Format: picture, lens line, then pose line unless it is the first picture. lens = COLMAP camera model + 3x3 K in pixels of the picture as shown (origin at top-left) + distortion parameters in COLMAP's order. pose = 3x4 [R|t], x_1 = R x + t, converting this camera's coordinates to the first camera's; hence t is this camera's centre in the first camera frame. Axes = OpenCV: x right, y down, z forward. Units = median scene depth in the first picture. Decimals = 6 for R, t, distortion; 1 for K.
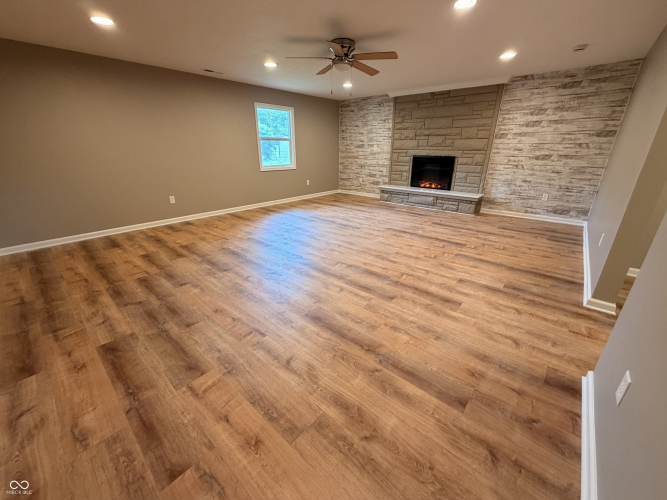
lens RADIAL K [[268.2, 0, 333.8], [0, 268.2, 249.4], [0, 0, 1]] dist [-0.000609, 0.000212]
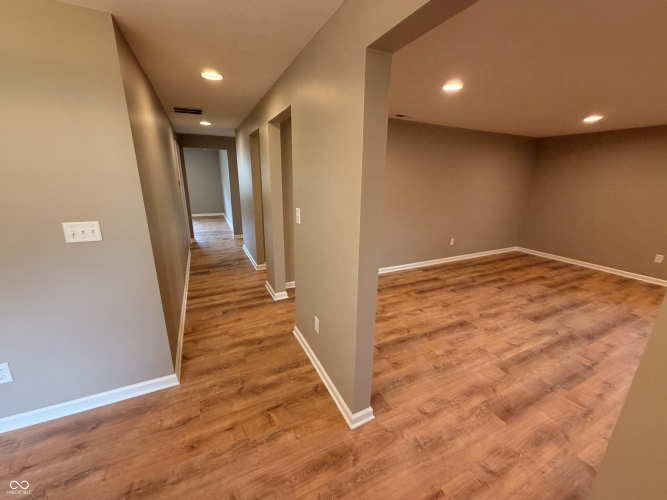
lens RADIAL K [[268.2, 0, 334.1], [0, 268.2, 251.6], [0, 0, 1]] dist [-0.000609, 0.000212]
pose [[-0.385174, 0.247913, -0.888921, 0.680676], [-0.344825, 0.854808, 0.387814, -0.194249], [0.856001, 0.455898, -0.243763, 0.295231]]
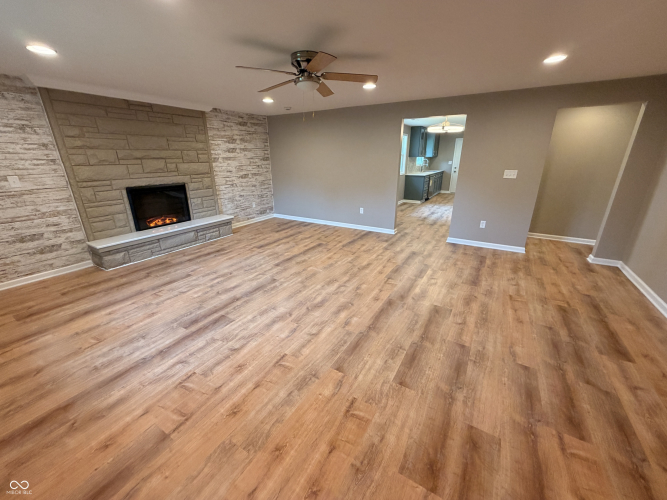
lens RADIAL K [[268.2, 0, 334.0], [0, 268.2, 248.8], [0, 0, 1]] dist [-0.000609, 0.000212]
pose [[-0.176459, -0.323716, 0.929554, -0.671050], [0.355115, 0.859834, 0.366849, -0.401482], [-0.918017, 0.394832, -0.036769, 0.873473]]
